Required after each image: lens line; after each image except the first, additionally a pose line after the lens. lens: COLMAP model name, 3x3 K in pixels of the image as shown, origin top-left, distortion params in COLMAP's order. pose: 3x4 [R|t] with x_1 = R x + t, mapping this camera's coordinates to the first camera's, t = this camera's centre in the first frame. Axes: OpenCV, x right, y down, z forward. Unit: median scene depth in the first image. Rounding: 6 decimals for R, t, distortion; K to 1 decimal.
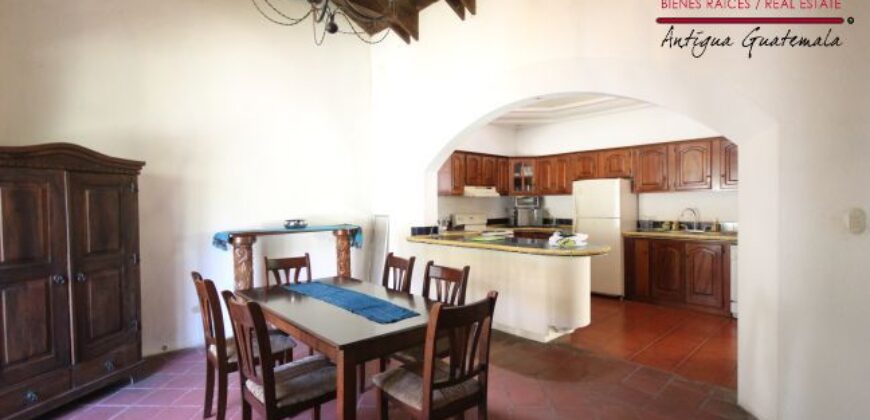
lens RADIAL K [[397.4, 0, 435.3], [0, 397.4, 210.5], [0, 0, 1]] dist [-0.001537, -0.000261]
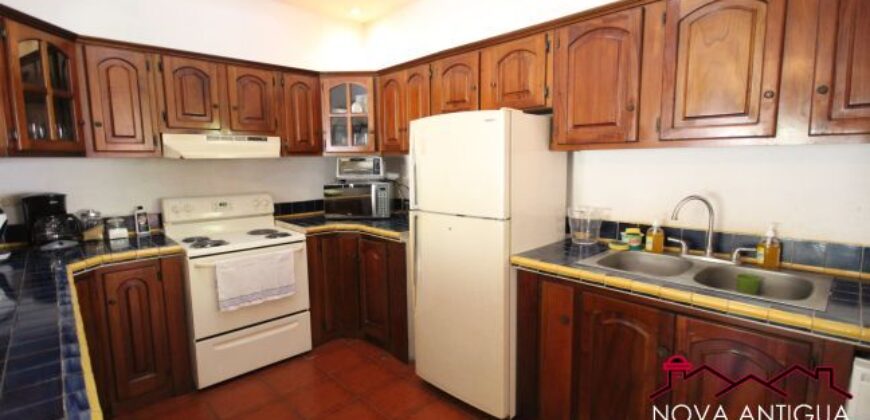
lens RADIAL K [[397.4, 0, 434.9], [0, 397.4, 207.7], [0, 0, 1]] dist [-0.001537, -0.000261]
pose [[0.999988, -0.001131, 0.004853, 0.379996], [0.000617, 0.994503, 0.104706, -0.028837], [-0.004944, -0.104702, 0.994491, 0.608042]]
